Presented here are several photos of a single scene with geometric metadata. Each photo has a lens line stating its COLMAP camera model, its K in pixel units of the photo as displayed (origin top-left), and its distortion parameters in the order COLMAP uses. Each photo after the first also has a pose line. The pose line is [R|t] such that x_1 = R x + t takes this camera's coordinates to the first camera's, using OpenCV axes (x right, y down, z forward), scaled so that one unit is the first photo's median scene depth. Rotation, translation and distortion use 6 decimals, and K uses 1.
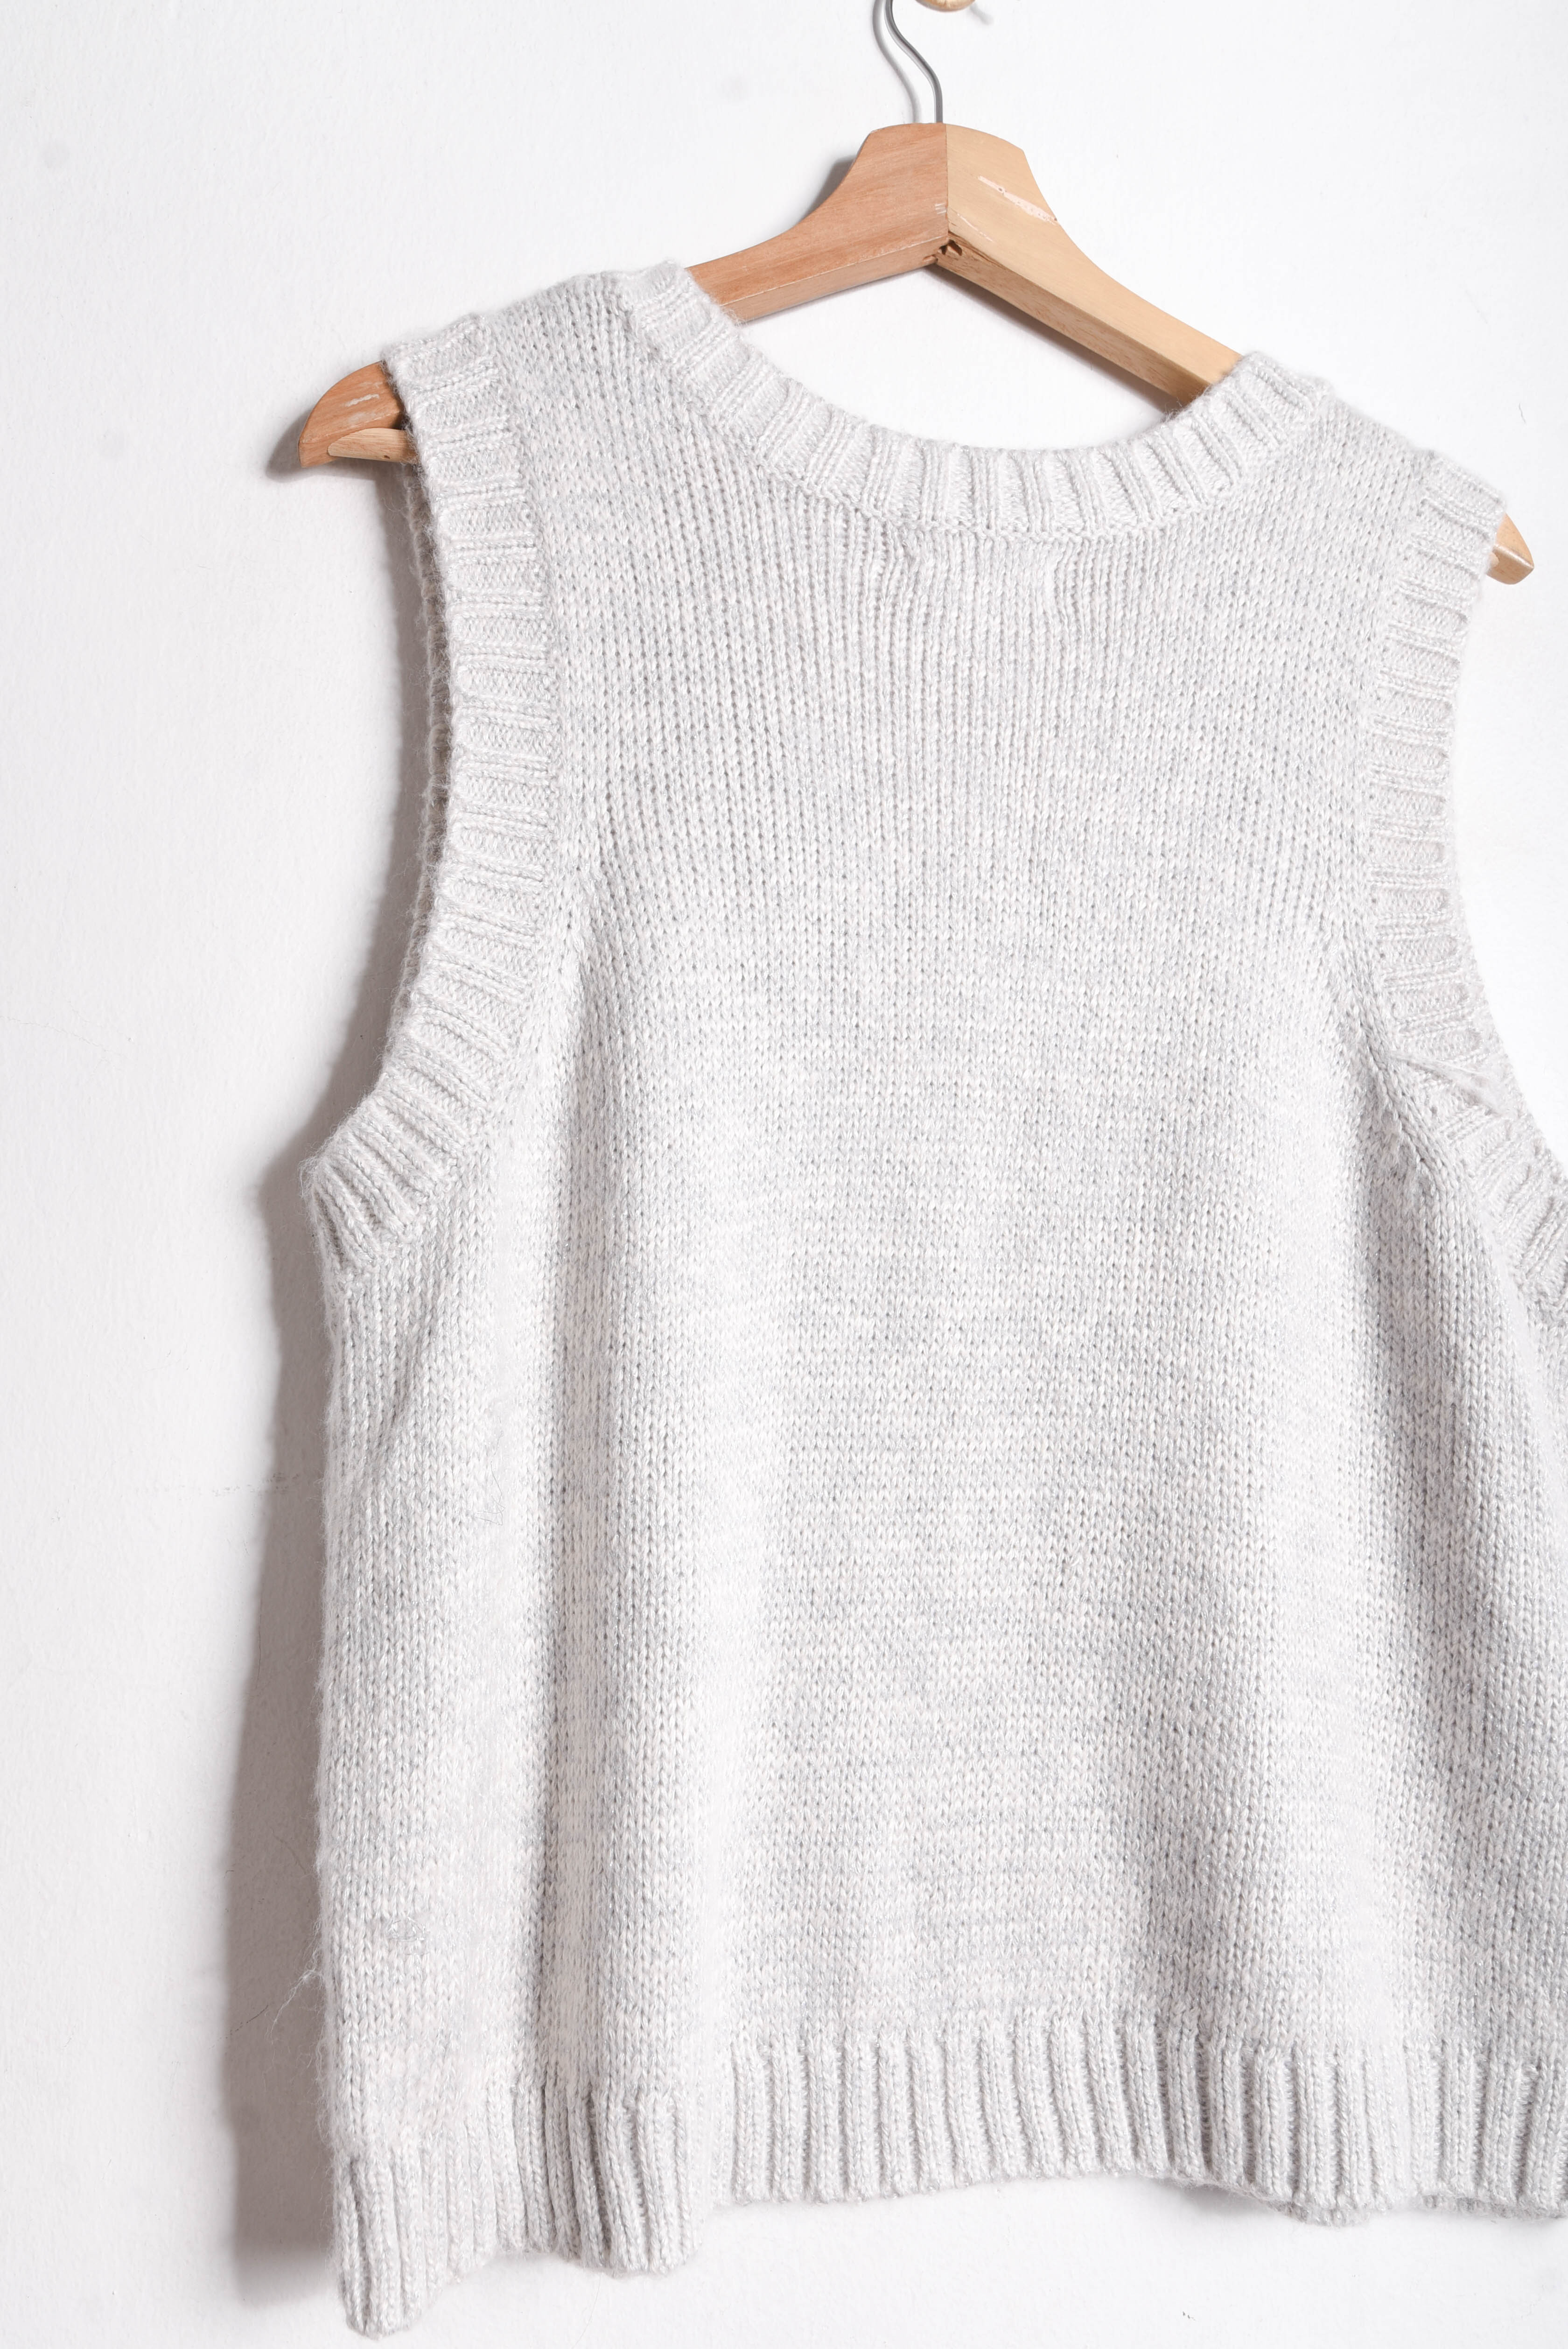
lens RADIAL K [[1799.7, 0, 782.5], [0, 1799.7, 1357.5], [0, 0, 1]] dist [-0.038616, 0.002650]
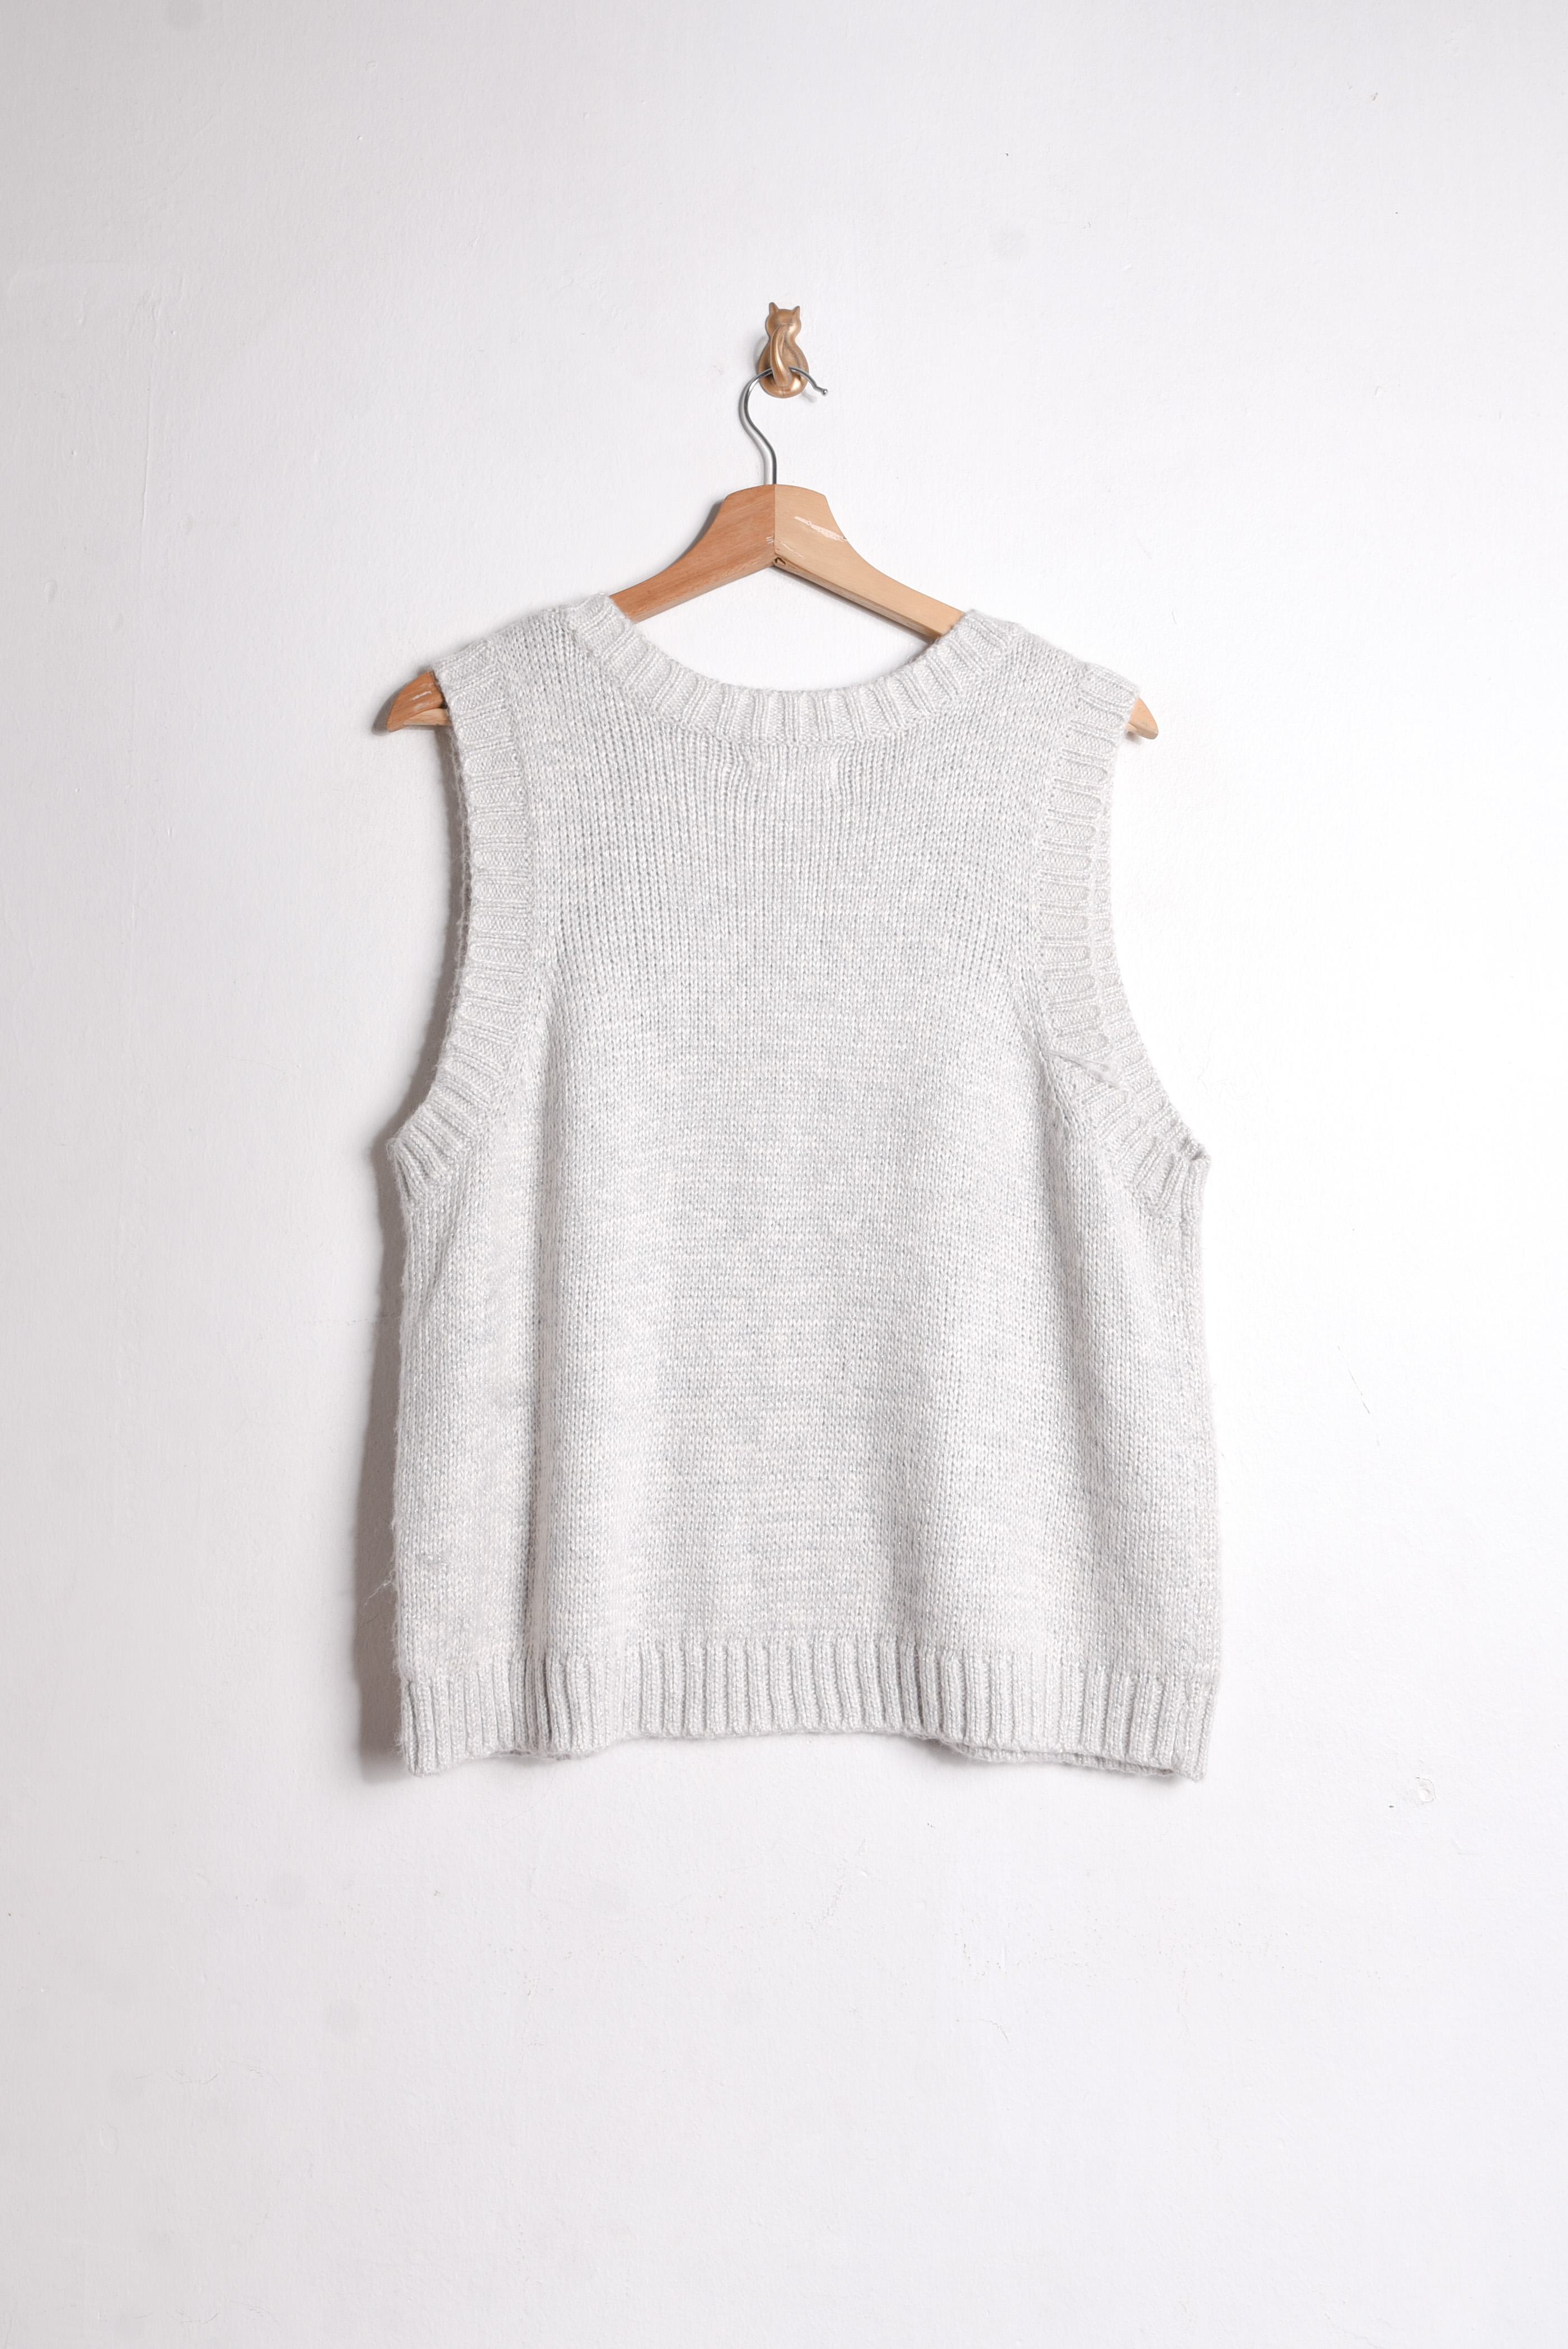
lens RADIAL K [[1671.9, 0, 784.0], [0, 1671.9, 1174.5], [0, 0, 1]] dist [-0.052336, -0.001453]
pose [[0.993378, -0.011043, -0.114364, 0.289764], [0.010796, 0.999938, -0.002772, -0.060013], [0.114388, 0.001519, 0.993435, -0.560488]]
